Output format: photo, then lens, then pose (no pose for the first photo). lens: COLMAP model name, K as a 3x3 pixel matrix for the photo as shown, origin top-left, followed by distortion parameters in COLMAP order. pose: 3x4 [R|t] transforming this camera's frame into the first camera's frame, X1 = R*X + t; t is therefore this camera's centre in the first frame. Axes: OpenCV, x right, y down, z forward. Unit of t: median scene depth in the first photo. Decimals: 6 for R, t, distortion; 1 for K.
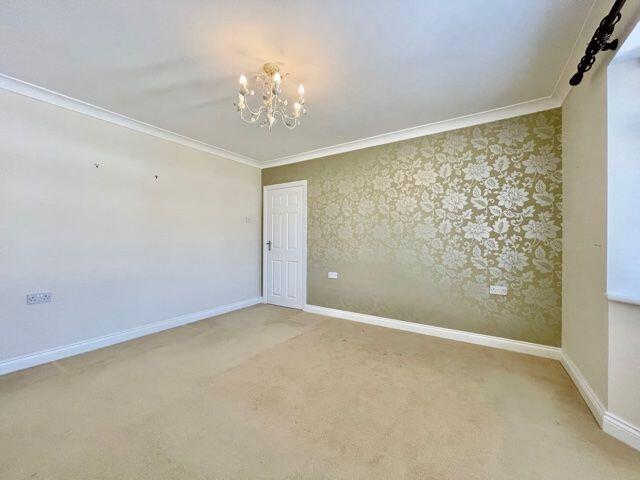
lens RADIAL K [[255.7, 0, 319.4], [0, 255.7, 239.0], [0, 0, 1]] dist [-0.001911, -0.000135]
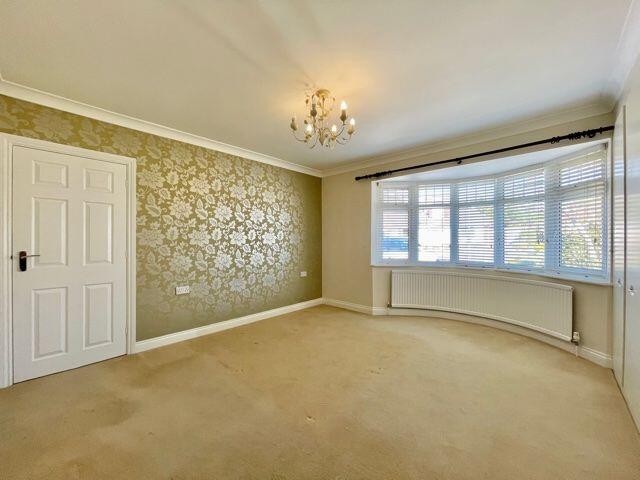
lens RADIAL K [[255.7, 0, 319.4], [0, 255.7, 239.0], [0, 0, 1]] dist [-0.001911, -0.000135]
pose [[0.175827, 0.013740, 0.984325, -0.583305], [0.013742, 0.999771, -0.016410, -0.001155], [-0.984325, 0.016412, 0.175598, 0.374441]]
